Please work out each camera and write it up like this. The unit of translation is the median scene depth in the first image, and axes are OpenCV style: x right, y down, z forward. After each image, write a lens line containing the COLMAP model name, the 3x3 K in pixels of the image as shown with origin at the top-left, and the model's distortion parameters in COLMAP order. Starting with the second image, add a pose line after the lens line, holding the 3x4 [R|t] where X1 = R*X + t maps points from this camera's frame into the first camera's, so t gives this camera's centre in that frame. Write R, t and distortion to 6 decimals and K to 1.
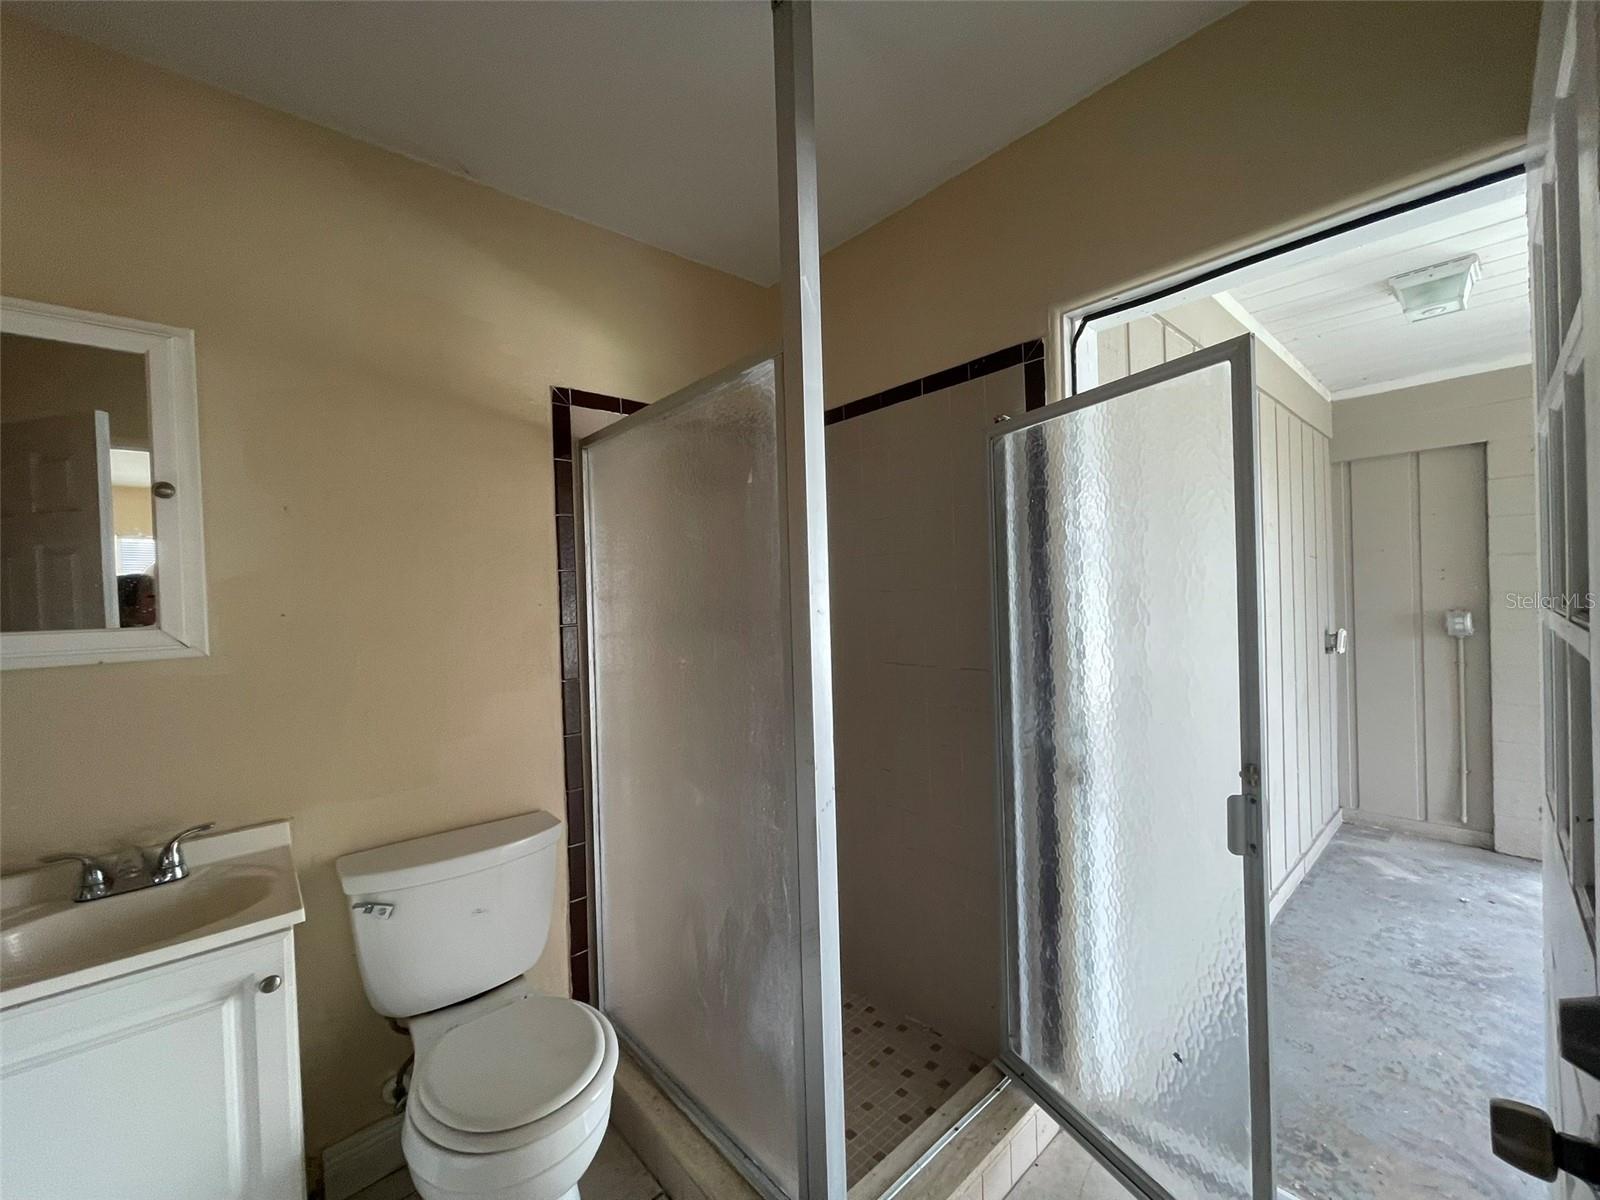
lens RADIAL K [[649.4, 0, 799.3], [0, 649.4, 602.2], [0, 0, 1]] dist [0.003065, 0.000343]
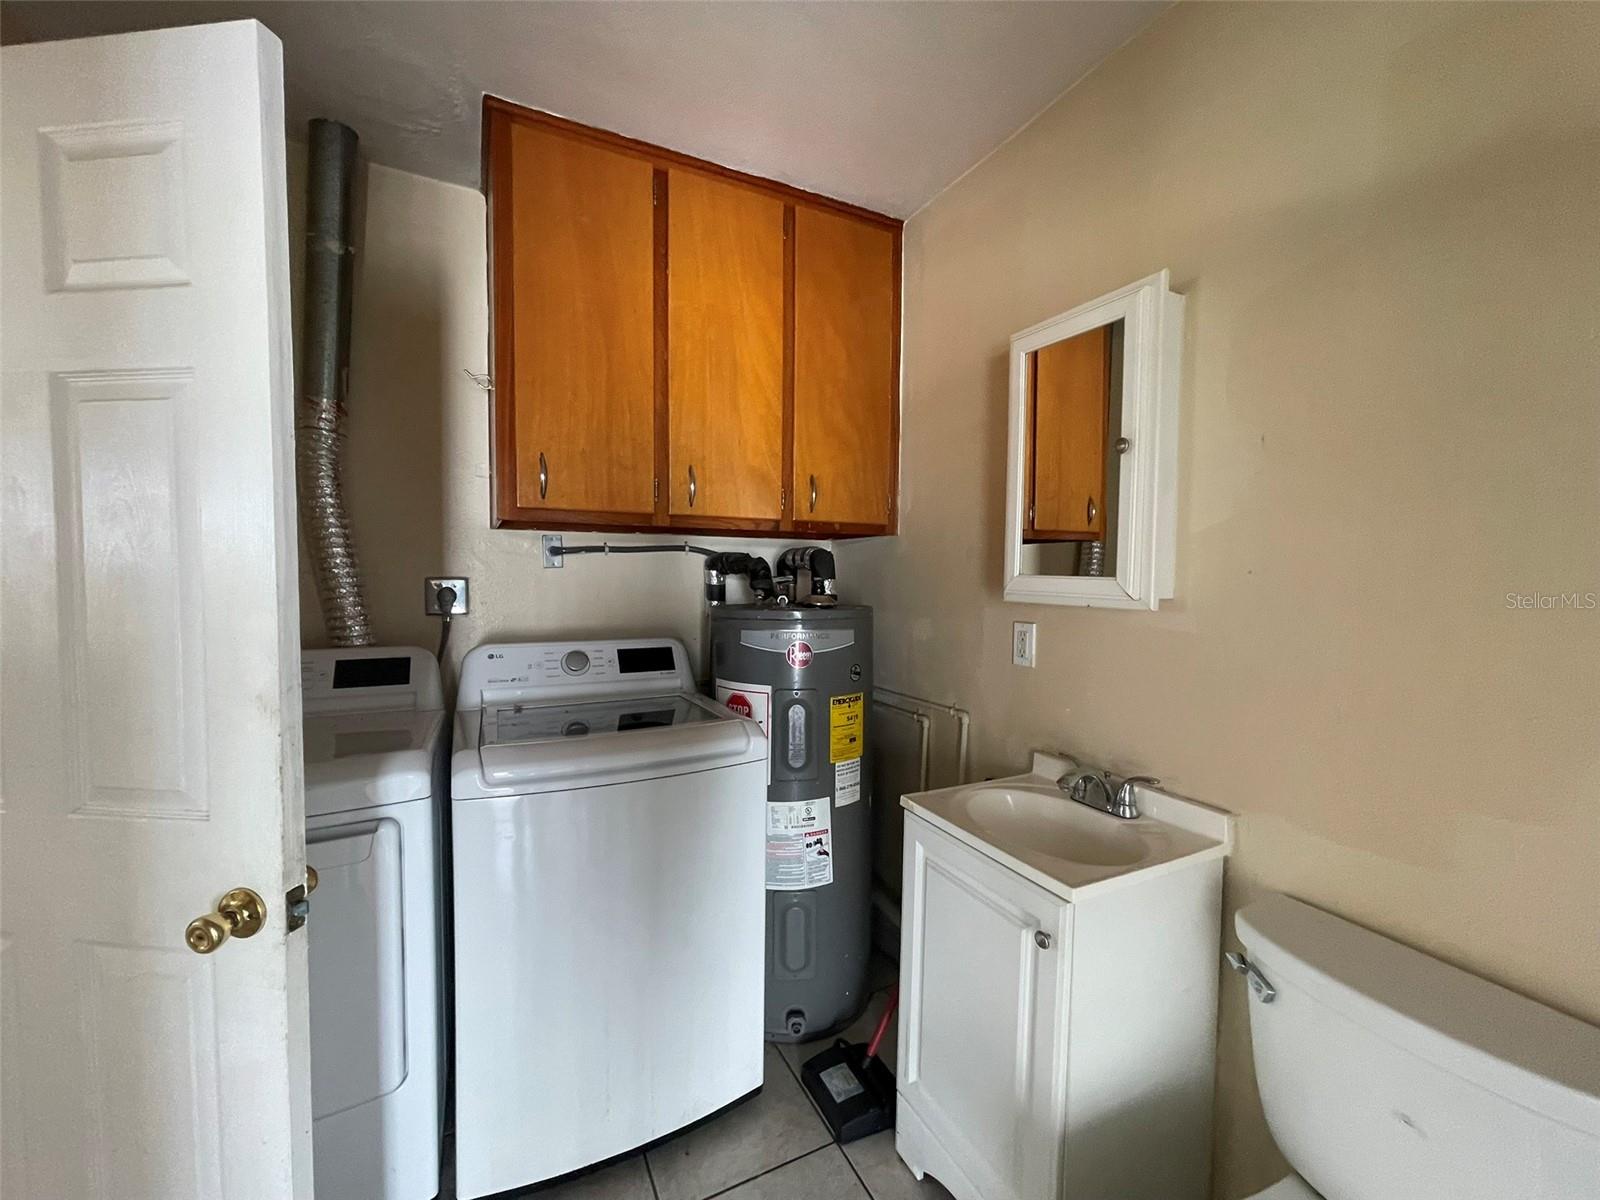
lens RADIAL K [[649.4, 0, 799.3], [0, 649.4, 602.2], [0, 0, 1]] dist [0.003065, 0.000343]
pose [[-0.266917, 0.084030, -0.960049, 0.167562], [-0.010593, 0.995875, 0.090111, -0.011594], [0.963661, 0.034222, -0.264926, 0.753797]]
